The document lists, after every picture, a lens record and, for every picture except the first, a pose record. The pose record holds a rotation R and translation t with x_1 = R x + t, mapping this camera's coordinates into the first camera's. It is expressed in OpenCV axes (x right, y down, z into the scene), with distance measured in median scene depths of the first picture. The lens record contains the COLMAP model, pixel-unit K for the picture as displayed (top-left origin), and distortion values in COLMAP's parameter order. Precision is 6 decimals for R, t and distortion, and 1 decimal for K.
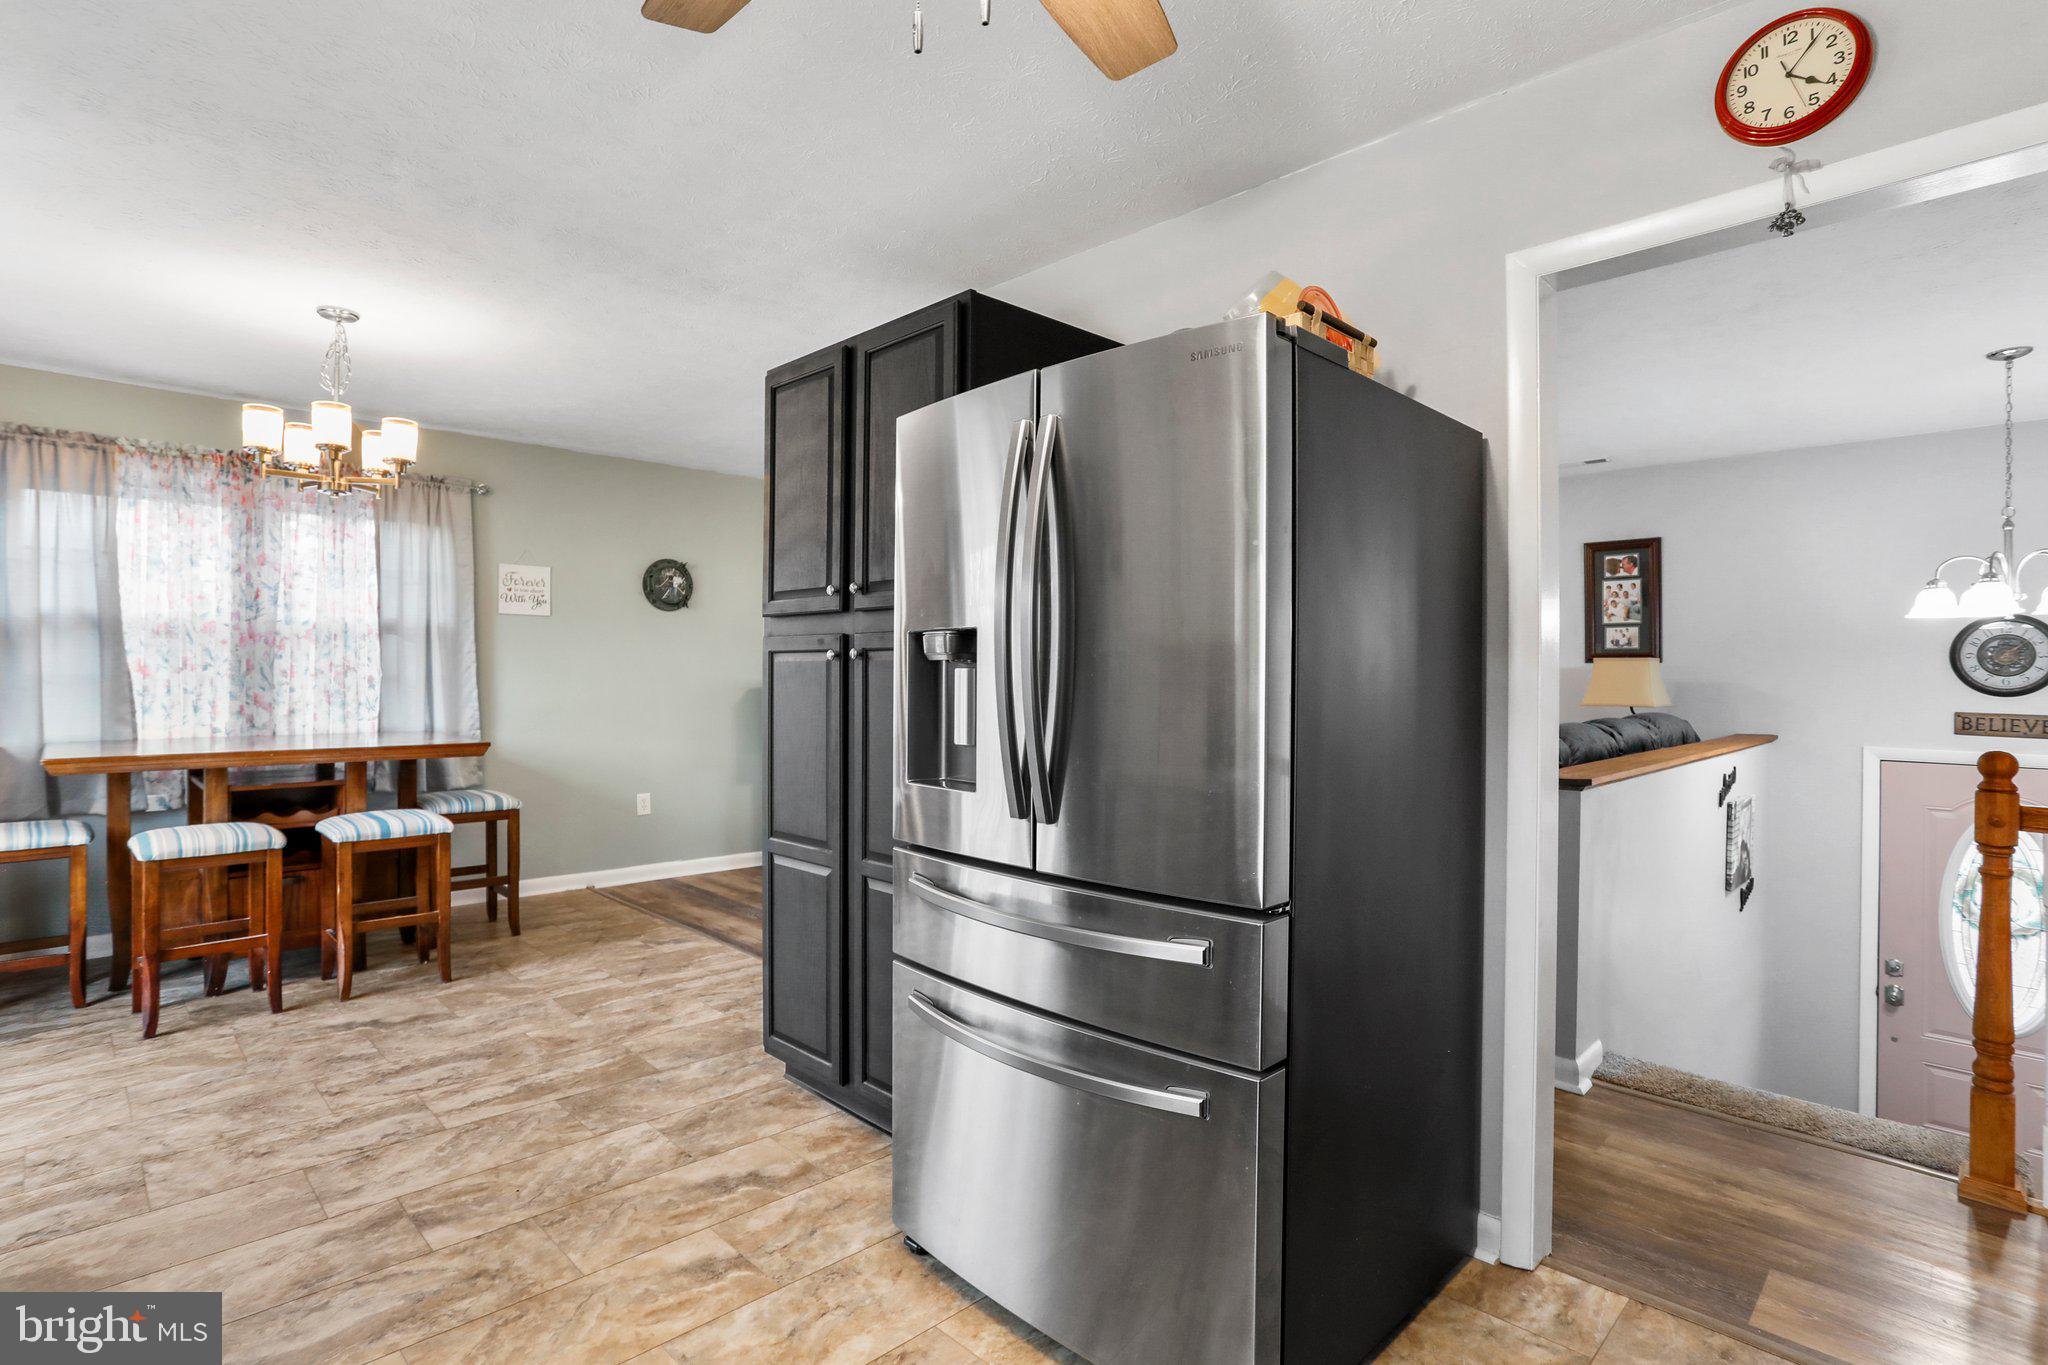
lens RADIAL K [[980.5, 0, 1014.8], [0, 980.5, 678.5], [0, 0, 1]] dist [-0.058504, 0.029654]
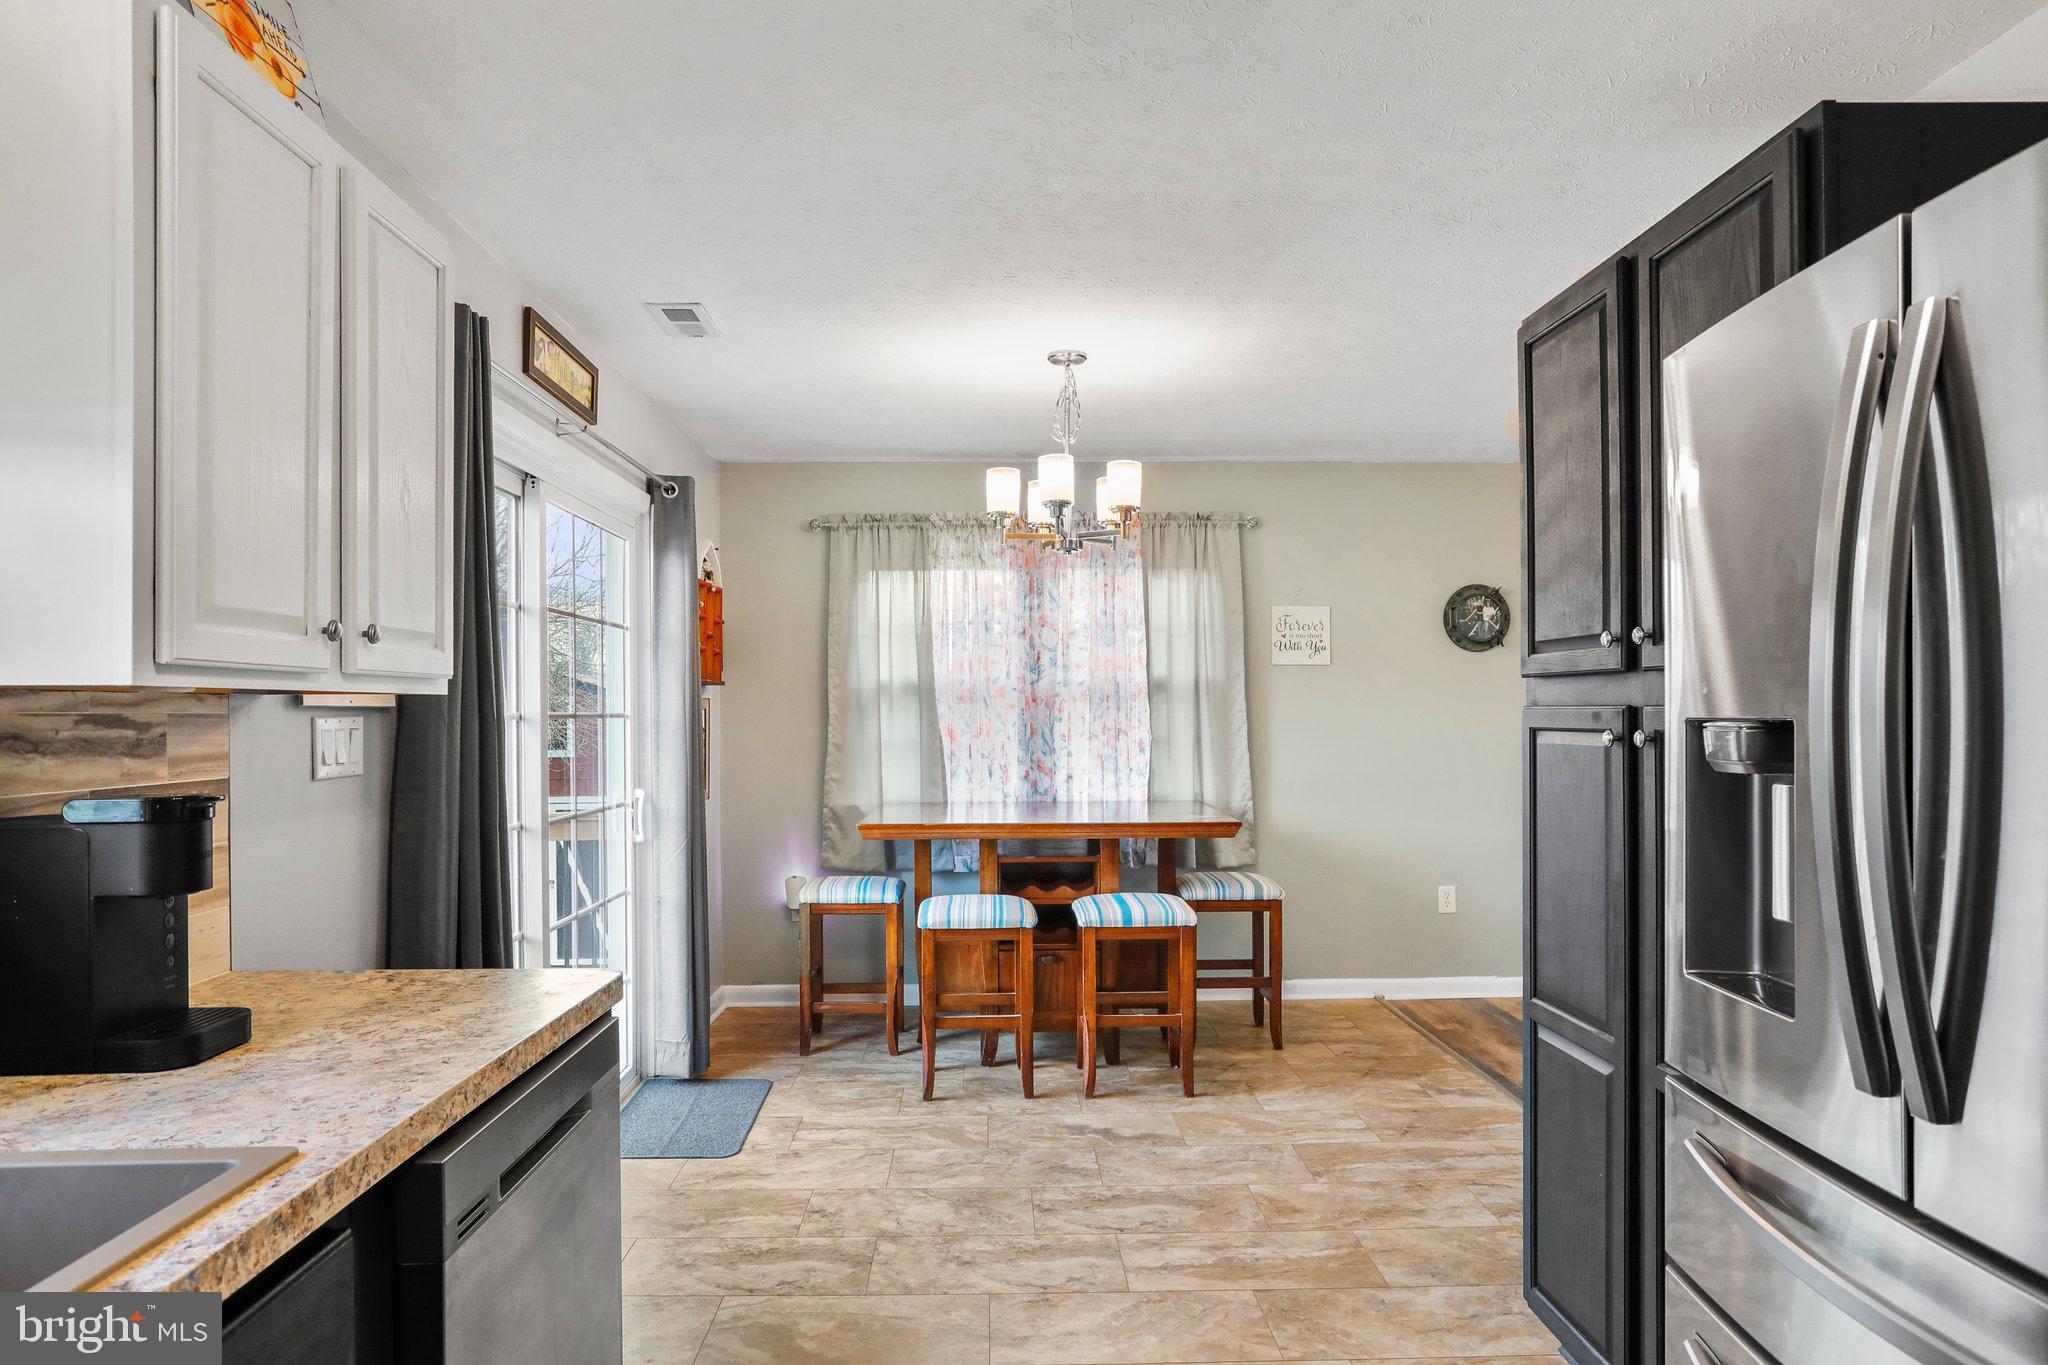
lens RADIAL K [[1207.0, 0, 1033.7], [0, 1207.0, 715.6], [0, 0, 1]] dist [-0.051586, 0.038920]
pose [[0.737837, -0.007695, -0.674935, 0.048115], [0.004153, 0.999968, -0.006861, -0.025836], [0.674966, 0.002259, 0.737846, 0.114724]]
